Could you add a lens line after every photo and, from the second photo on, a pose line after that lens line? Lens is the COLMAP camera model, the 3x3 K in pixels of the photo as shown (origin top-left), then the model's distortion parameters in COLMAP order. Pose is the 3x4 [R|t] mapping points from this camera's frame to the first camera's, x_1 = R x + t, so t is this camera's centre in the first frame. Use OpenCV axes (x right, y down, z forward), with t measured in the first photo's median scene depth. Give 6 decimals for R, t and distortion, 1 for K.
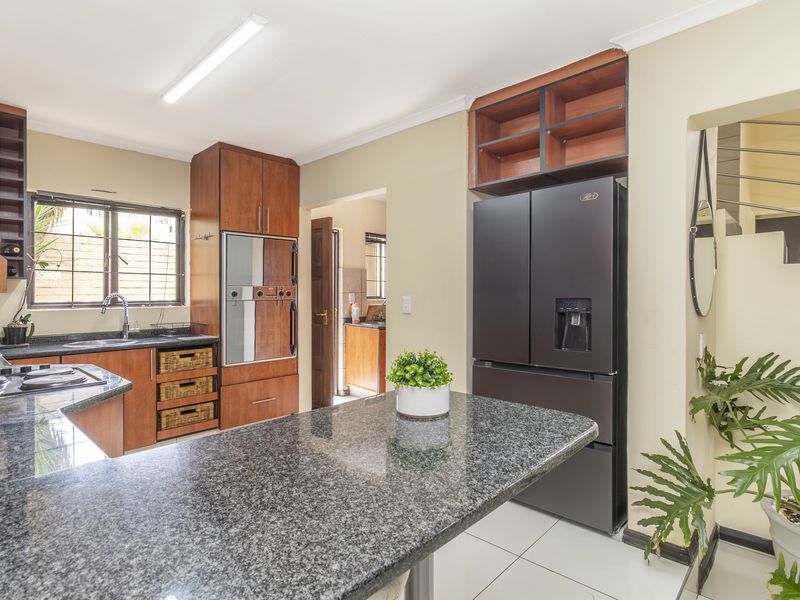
lens RADIAL K [[431.6, 0, 406.4], [0, 431.6, 290.8], [0, 0, 1]] dist [-0.000854, 0.000404]
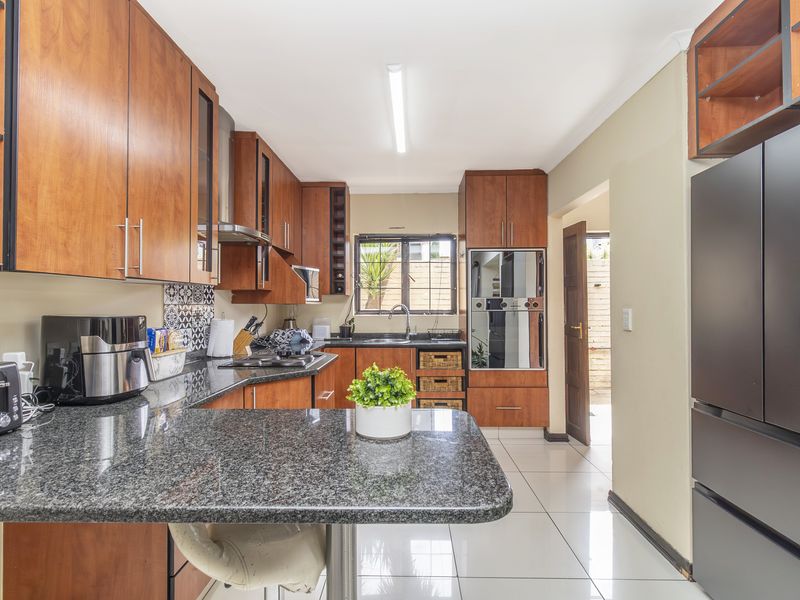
lens RADIAL K [[414.5, 0, 402.3], [0, 414.5, 295.3], [0, 0, 1]] dist [-0.005422, 0.000135]
pose [[0.666669, -0.013752, -0.745227, 0.259430], [0.004301, 0.999884, -0.014604, -0.002537], [0.745342, 0.006530, 0.666650, 0.152060]]
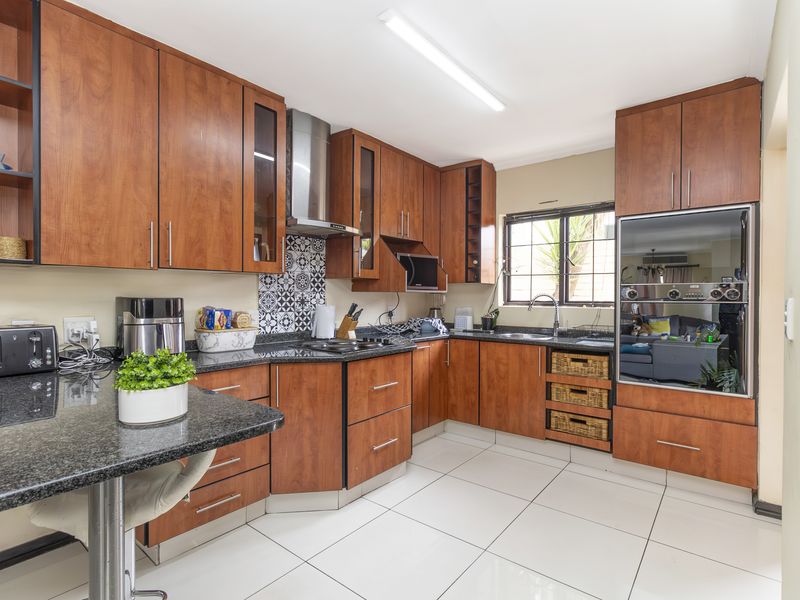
lens RADIAL K [[414.5, 0, 398.3], [0, 414.5, 296.9], [0, 0, 1]] dist [-0.005422, 0.000135]
pose [[0.075236, 0.006235, -0.997146, 0.329364], [0.000765, 0.999980, 0.006310, 0.007370], [0.997165, -0.001237, 0.075230, 0.518396]]
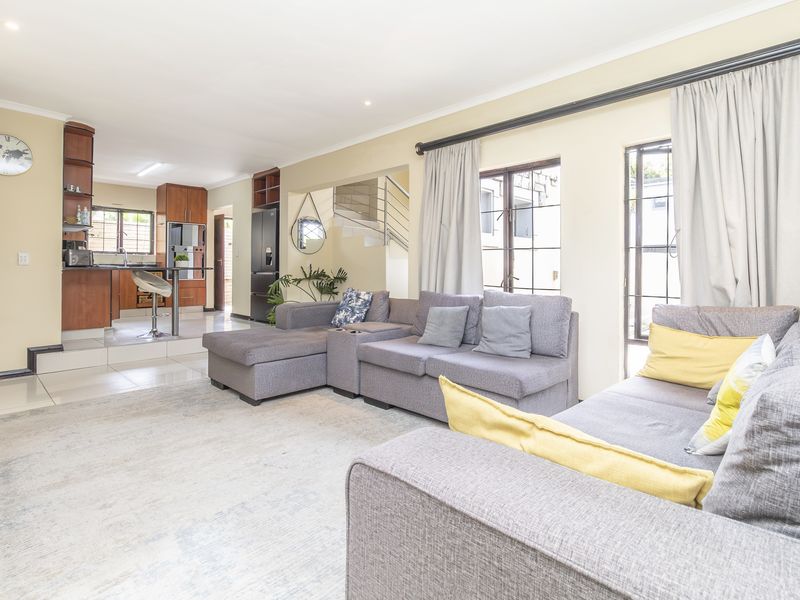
lens RADIAL K [[414.5, 0, 401.5], [0, 414.5, 266.8], [0, 0, 1]] dist [-0.005422, 0.000135]
pose [[0.999785, 0.008857, -0.018732, 0.864115], [-0.008897, 0.999958, -0.002068, 0.097299], [0.018713, 0.002234, 0.999822, -1.182582]]
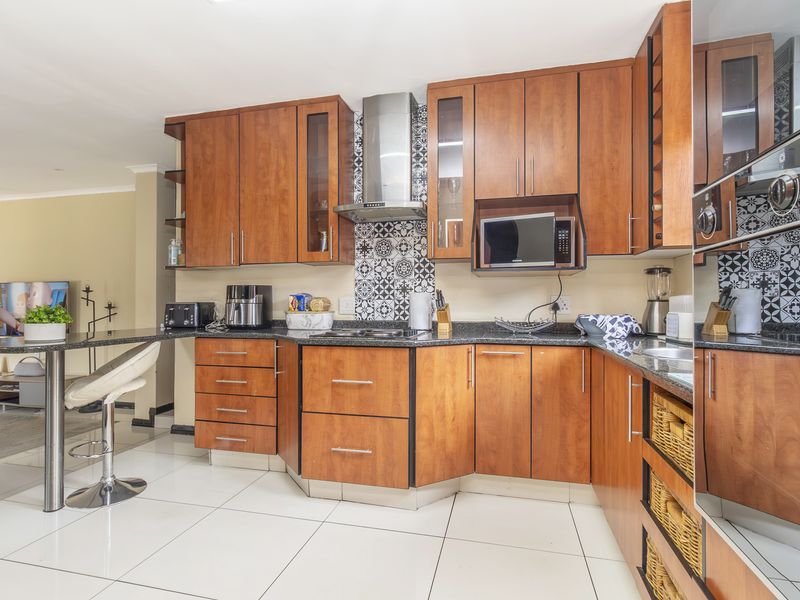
lens RADIAL K [[414.5, 0, 403.5], [0, 414.5, 299.5], [0, 0, 1]] dist [-0.005422, 0.000135]
pose [[-0.870770, 0.000398, -0.491691, -0.151511], [0.007885, 0.999882, -0.013153, 0.054504], [0.491628, -0.015330, -0.870671, 1.112706]]
